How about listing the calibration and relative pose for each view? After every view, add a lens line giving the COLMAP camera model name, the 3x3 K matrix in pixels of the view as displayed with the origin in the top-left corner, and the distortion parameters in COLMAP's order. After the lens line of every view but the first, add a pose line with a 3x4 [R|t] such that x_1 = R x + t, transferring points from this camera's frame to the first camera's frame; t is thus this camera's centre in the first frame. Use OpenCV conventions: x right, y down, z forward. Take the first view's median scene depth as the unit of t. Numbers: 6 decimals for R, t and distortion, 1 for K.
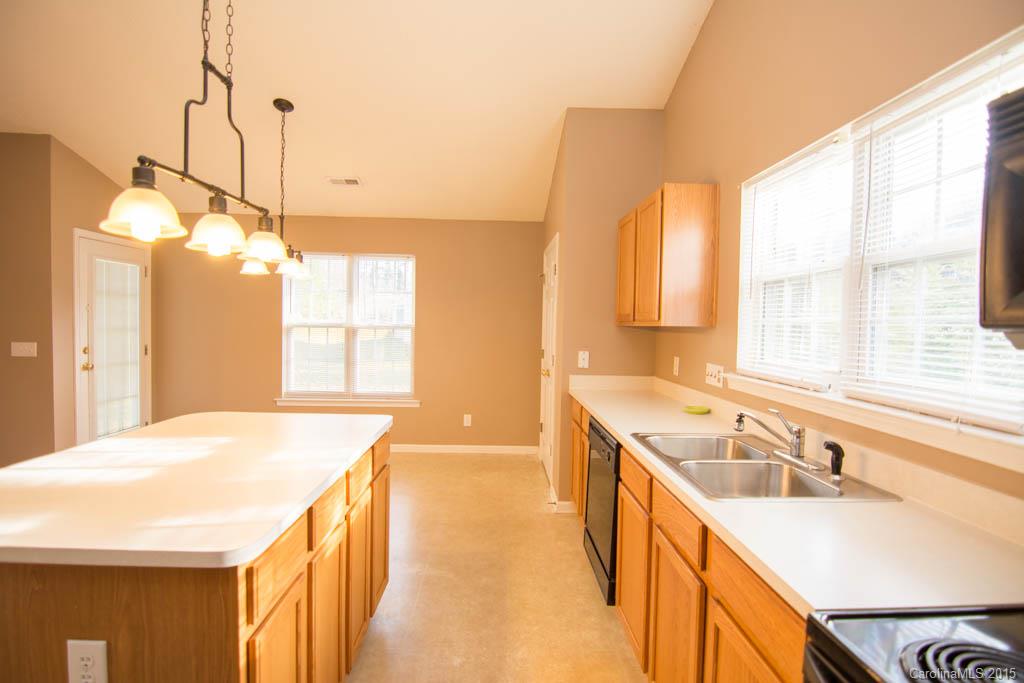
lens RADIAL K [[495.4, 0, 512.0], [0, 495.4, 341.5], [0, 0, 1]] dist [-0.002190, -0.007279]
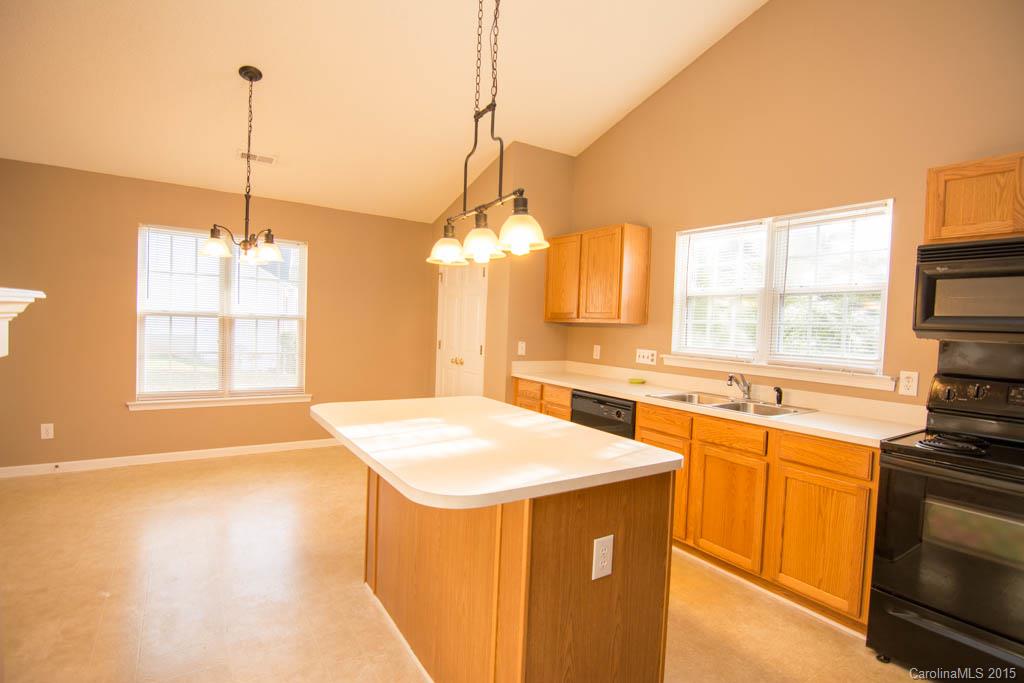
lens RADIAL K [[495.4, 0, 512.0], [0, 495.4, 341.5], [0, 0, 1]] dist [-0.002190, -0.007279]
pose [[0.849982, -0.006469, 0.526772, -0.550680], [-0.002636, 0.999860, 0.016531, -0.001082], [-0.526805, -0.015440, 0.849846, -0.034948]]
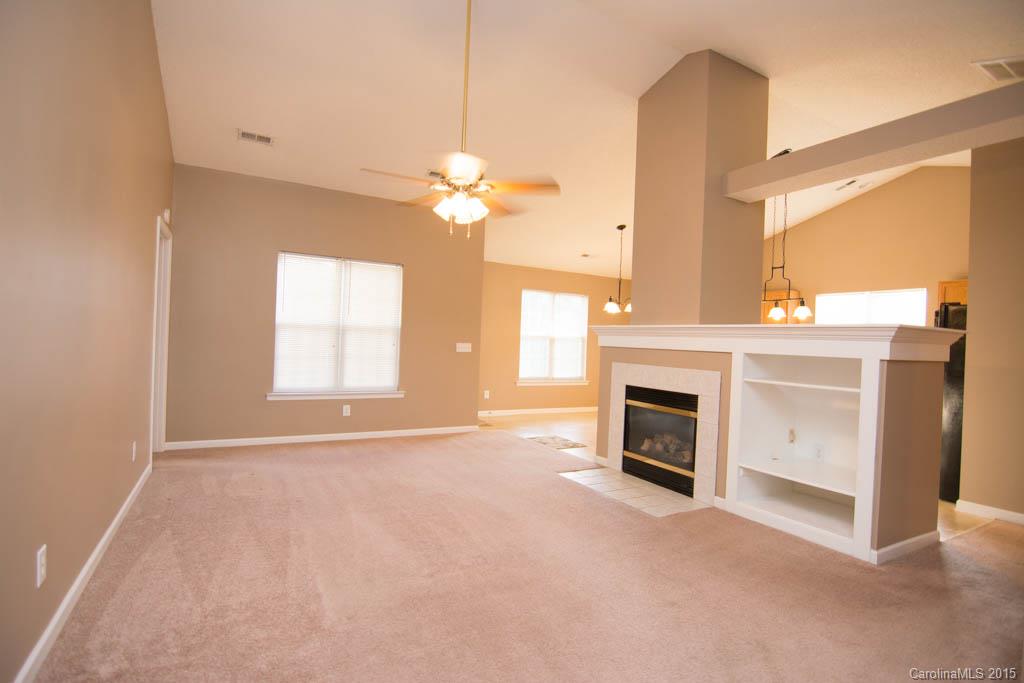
lens RADIAL K [[495.4, 0, 512.0], [0, 495.4, 341.5], [0, 0, 1]] dist [-0.002190, -0.007279]
pose [[0.842808, 0.027440, 0.537515, -1.762985], [-0.027347, 0.999593, -0.008150, 0.005697], [-0.537519, -0.007831, 0.843215, -0.371347]]
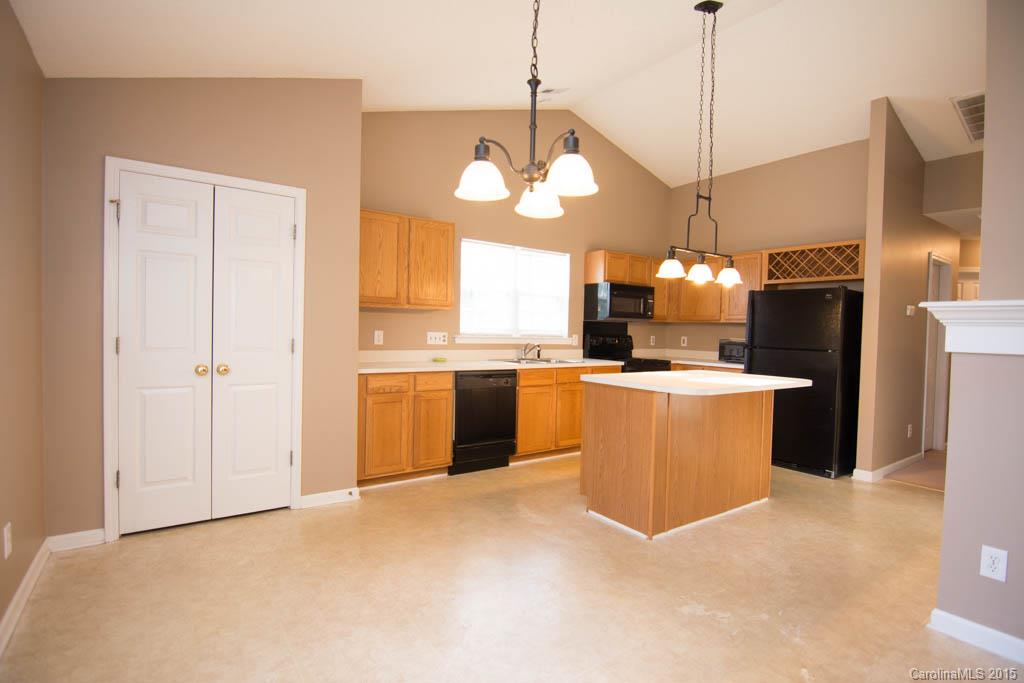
lens RADIAL K [[495.4, 0, 512.0], [0, 495.4, 341.5], [0, 0, 1]] dist [-0.002190, -0.007279]
pose [[-0.549227, -0.056627, 0.833752, -0.910908], [-0.008342, 0.998023, 0.062289, -0.024001], [-0.835631, 0.027256, -0.548614, 1.341357]]
